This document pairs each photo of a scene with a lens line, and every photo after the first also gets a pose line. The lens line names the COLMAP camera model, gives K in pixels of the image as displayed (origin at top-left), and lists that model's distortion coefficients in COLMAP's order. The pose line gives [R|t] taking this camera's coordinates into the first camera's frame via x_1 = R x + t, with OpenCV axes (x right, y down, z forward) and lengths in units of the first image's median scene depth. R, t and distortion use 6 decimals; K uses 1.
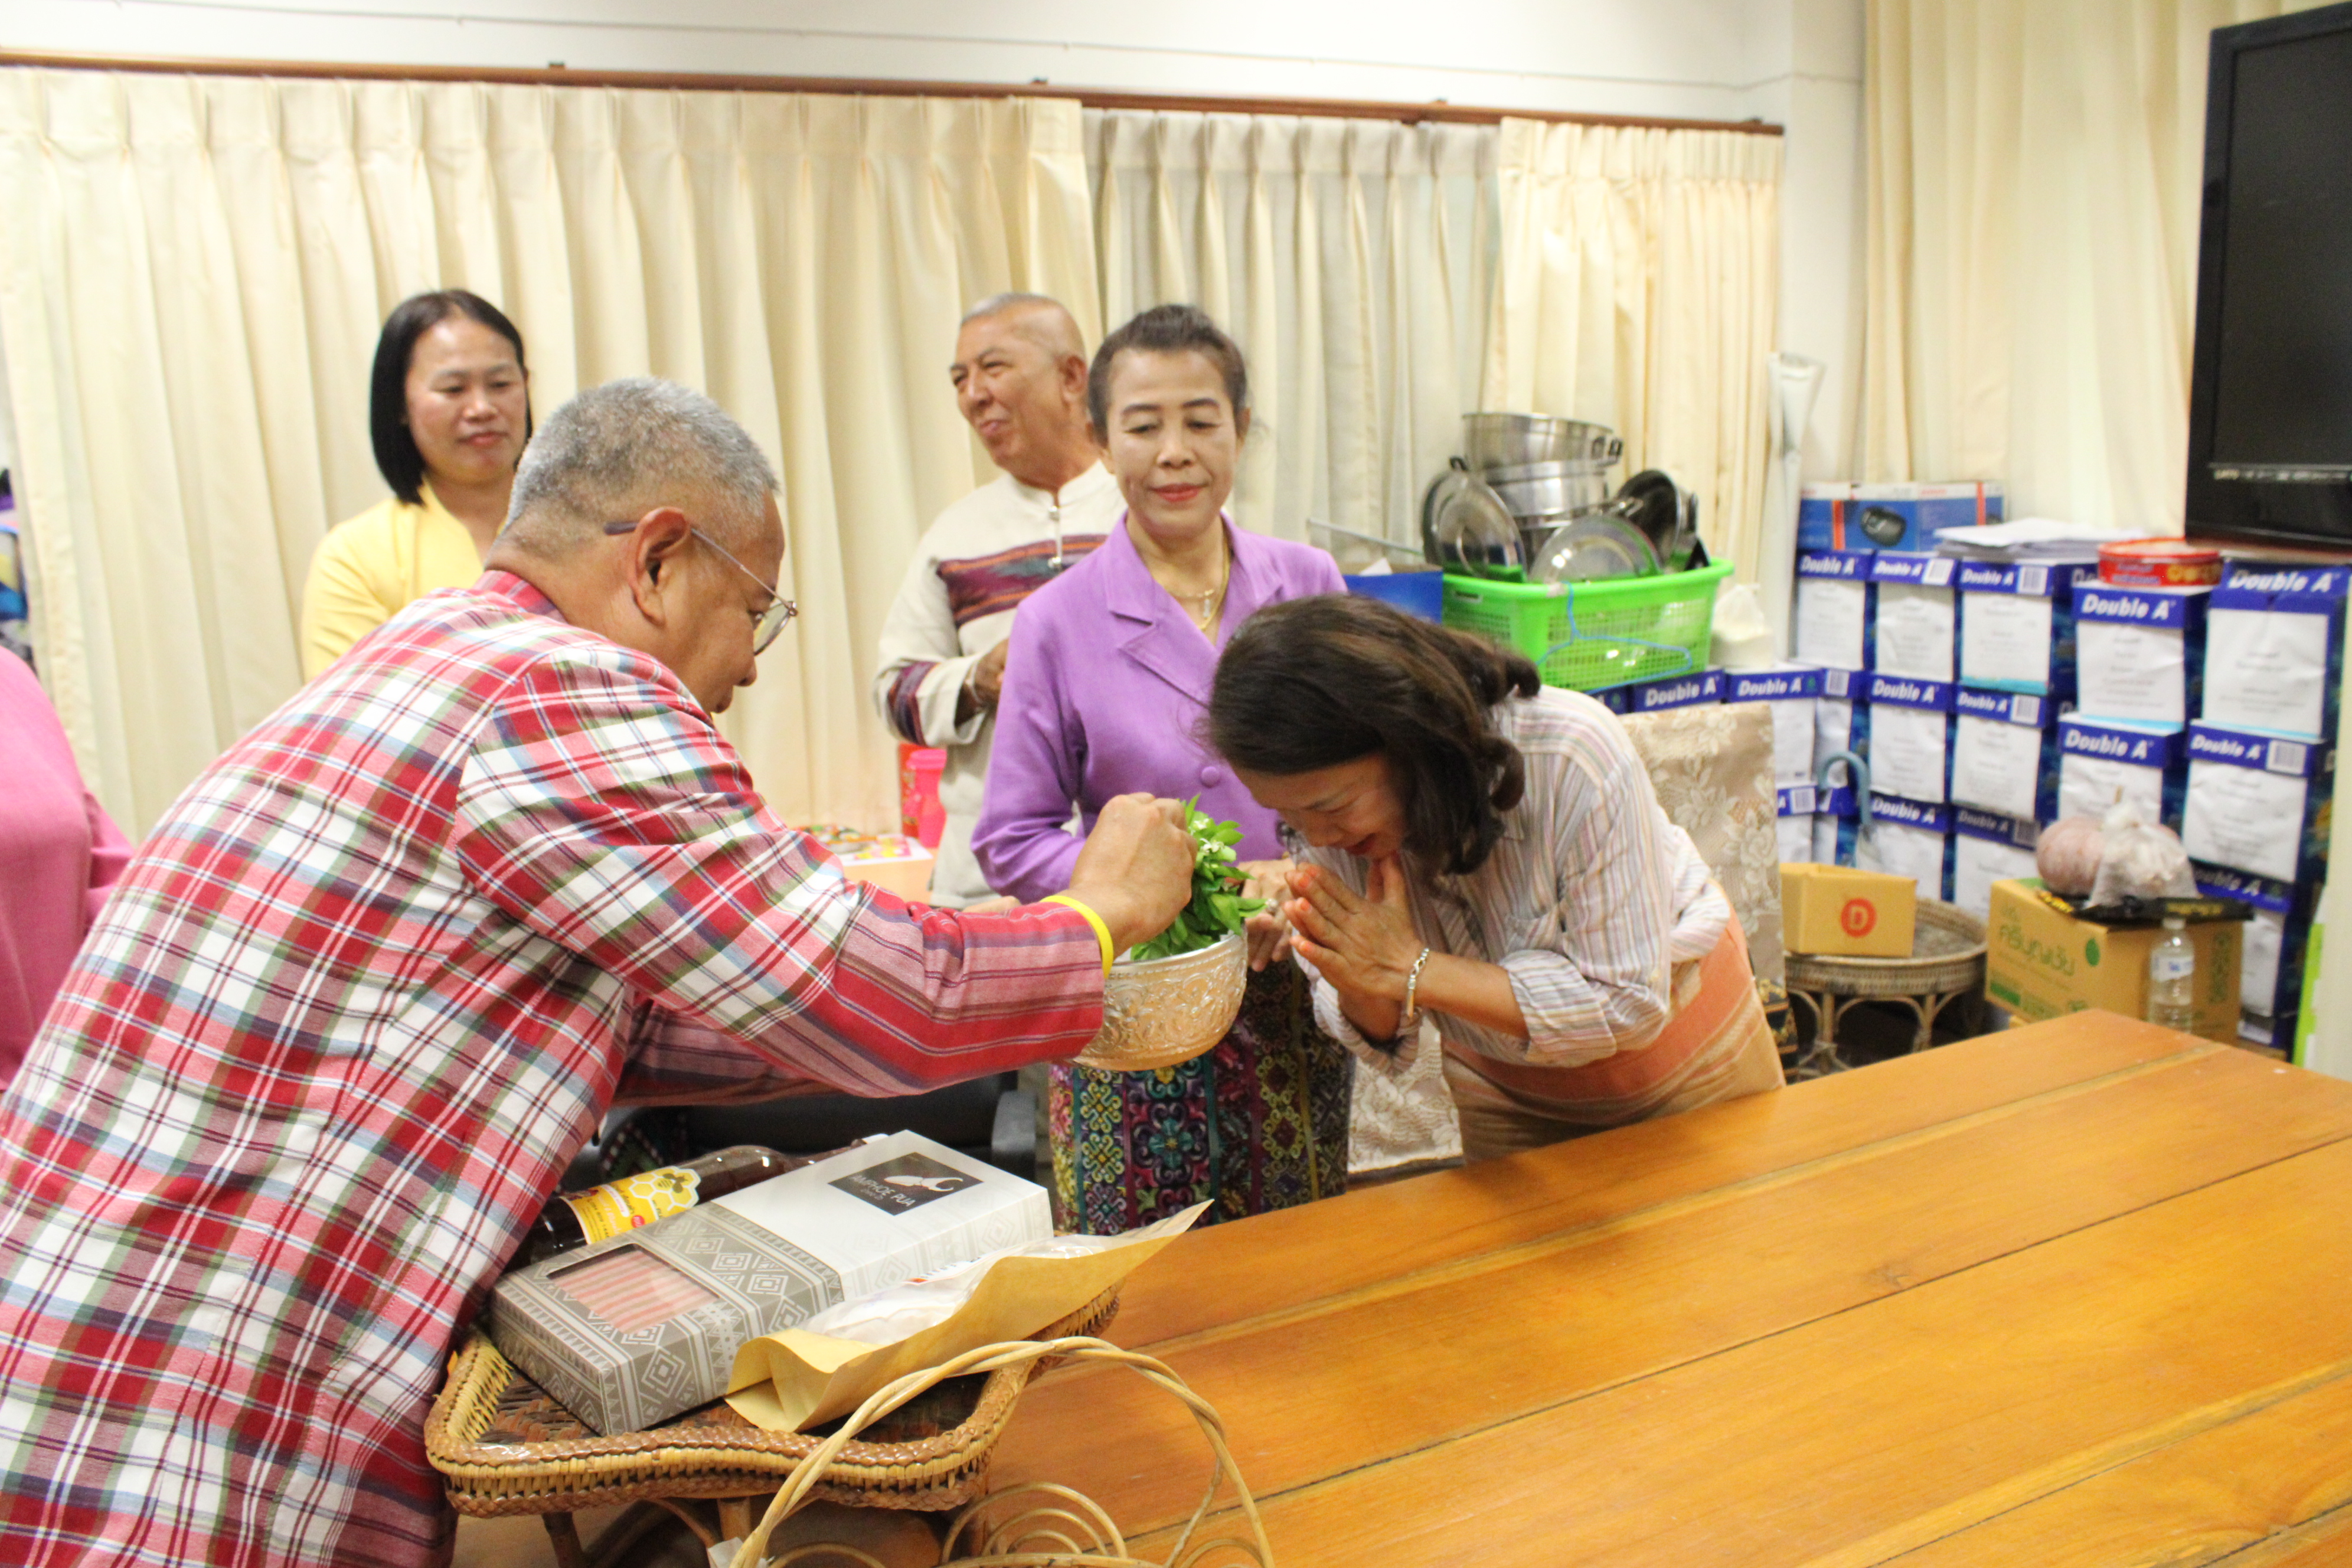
lens RADIAL K [[1982.6, 0, 1138.9], [0, 1982.6, 752.6], [0, 0, 1]] dist [-0.149860, 0.124909]
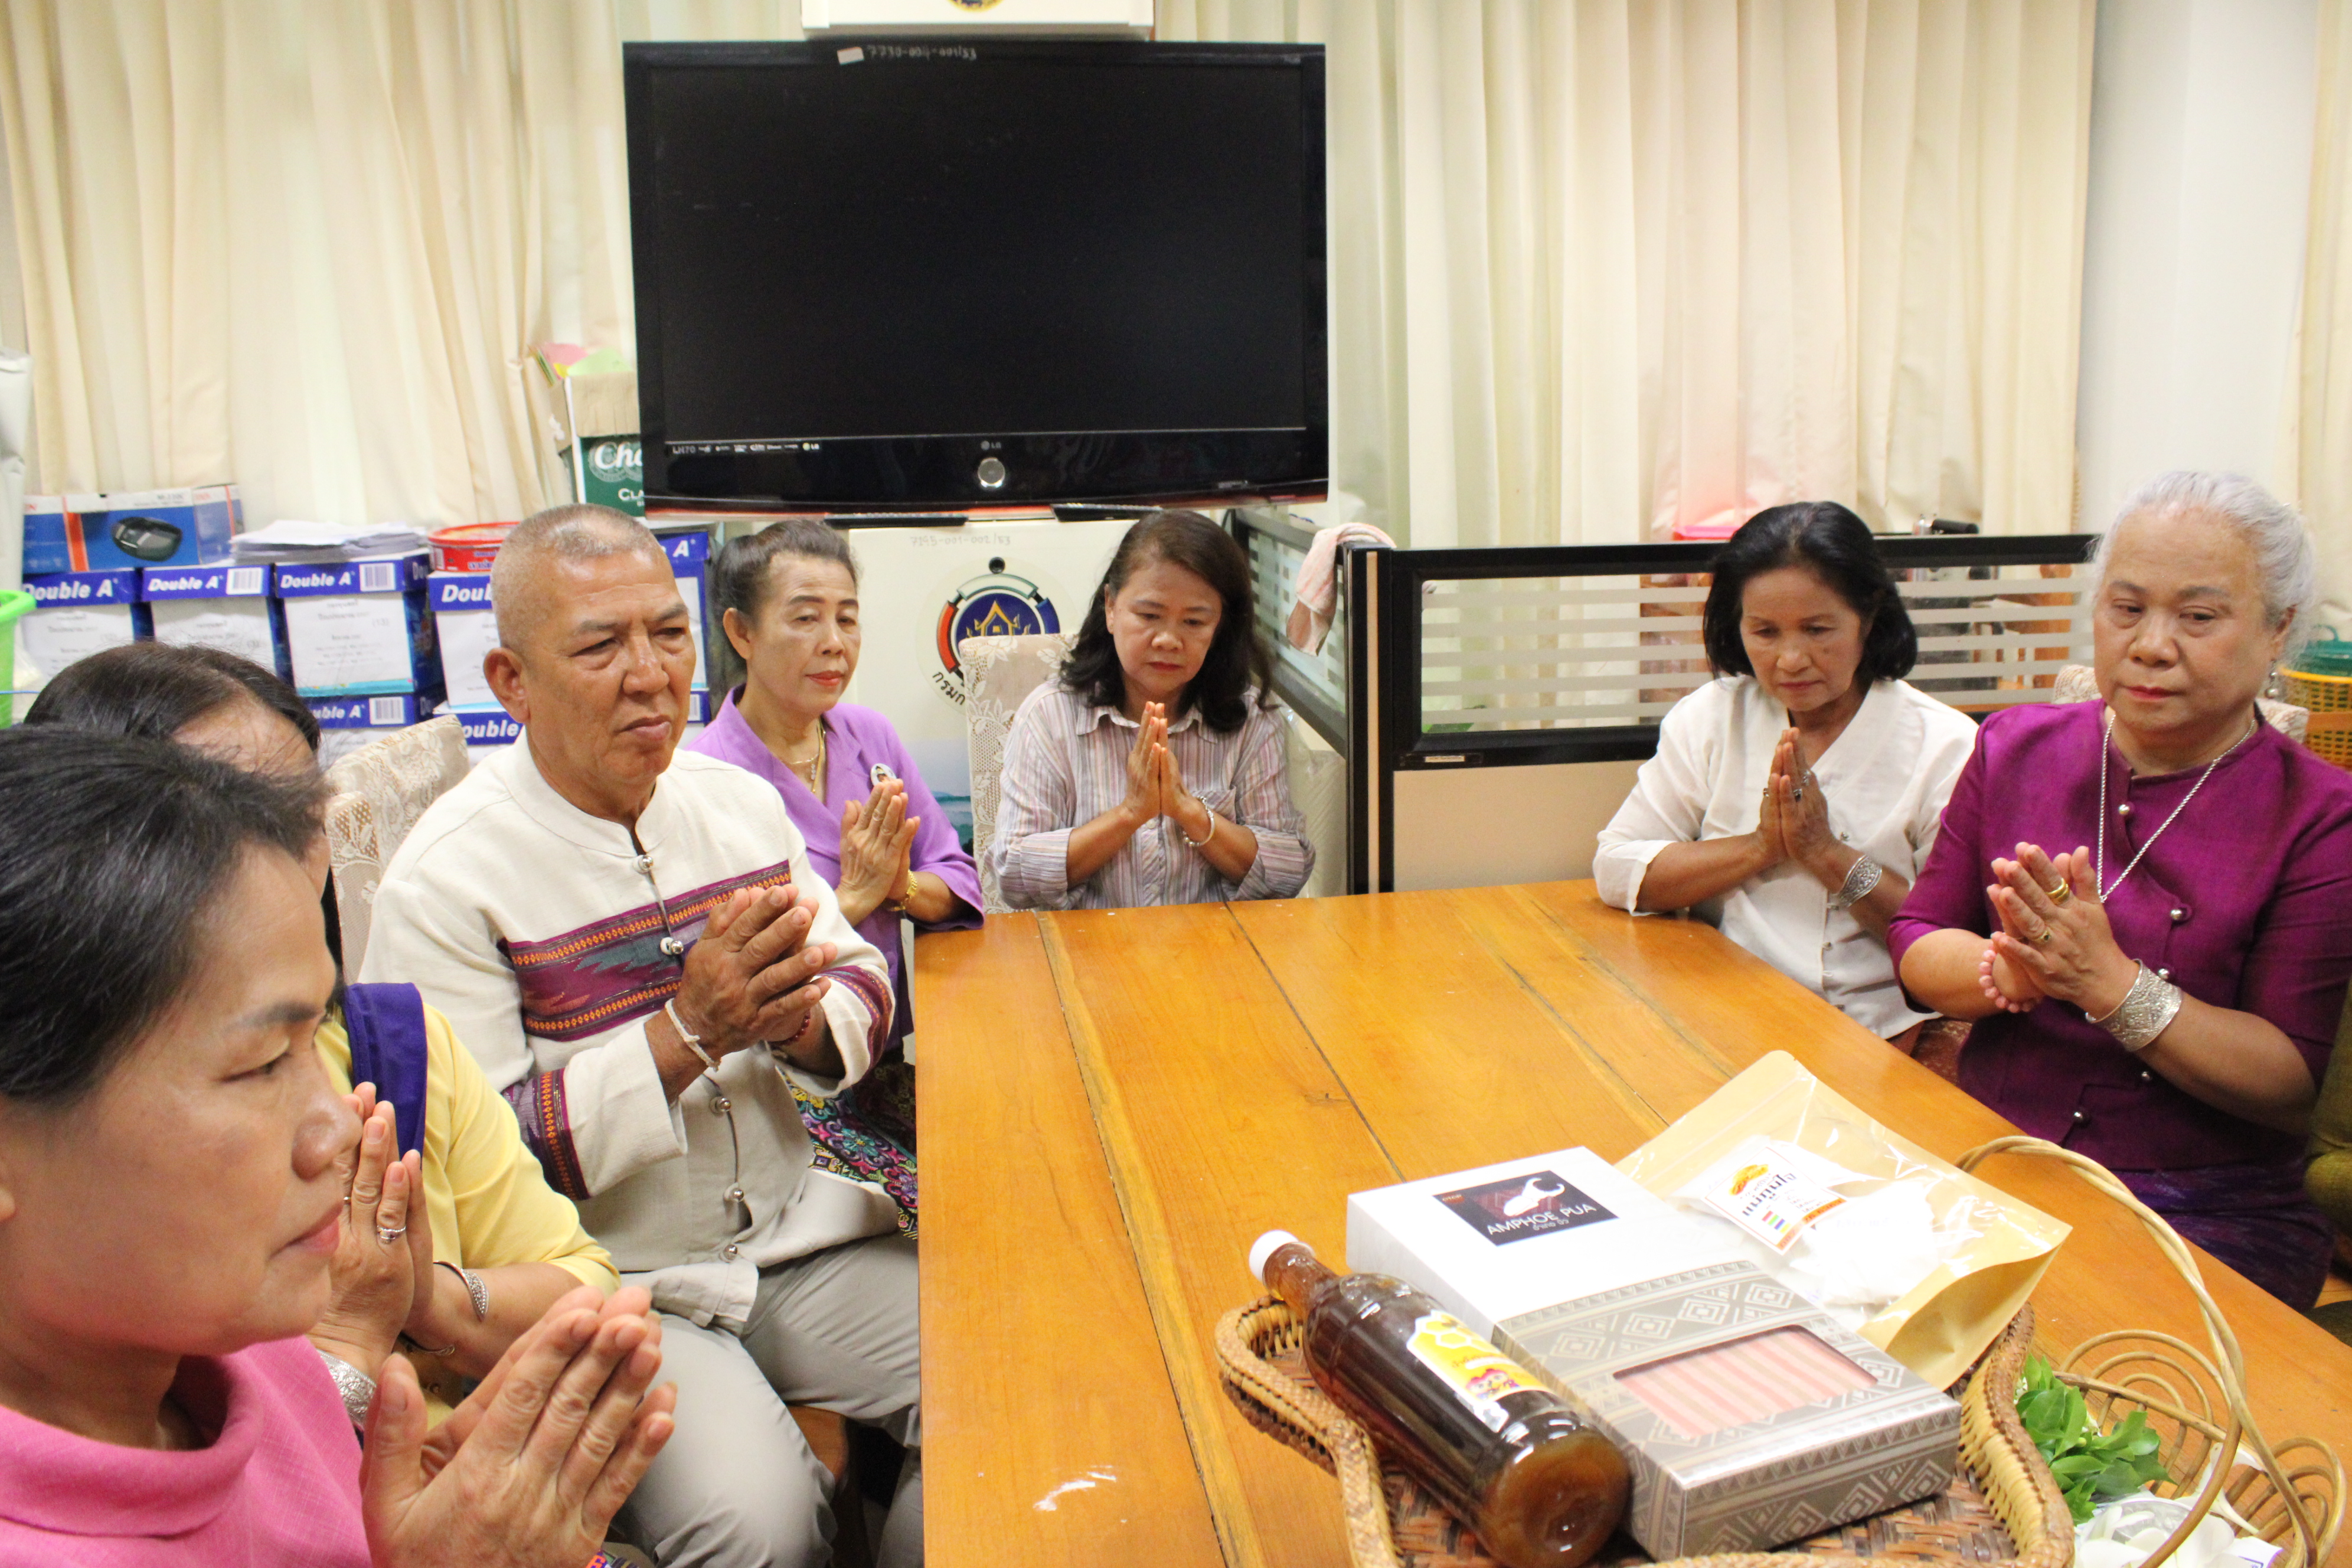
lens RADIAL K [[1982.6, 0, 1191.5], [0, 1982.6, 830.6], [0, 0, 1]] dist [-0.149860, 0.124909]
pose [[0.326483, -0.182538, 0.927410, -0.312005], [0.161761, 0.977490, 0.135449, -0.028073], [-0.931258, 0.105797, 0.348662, 0.270431]]
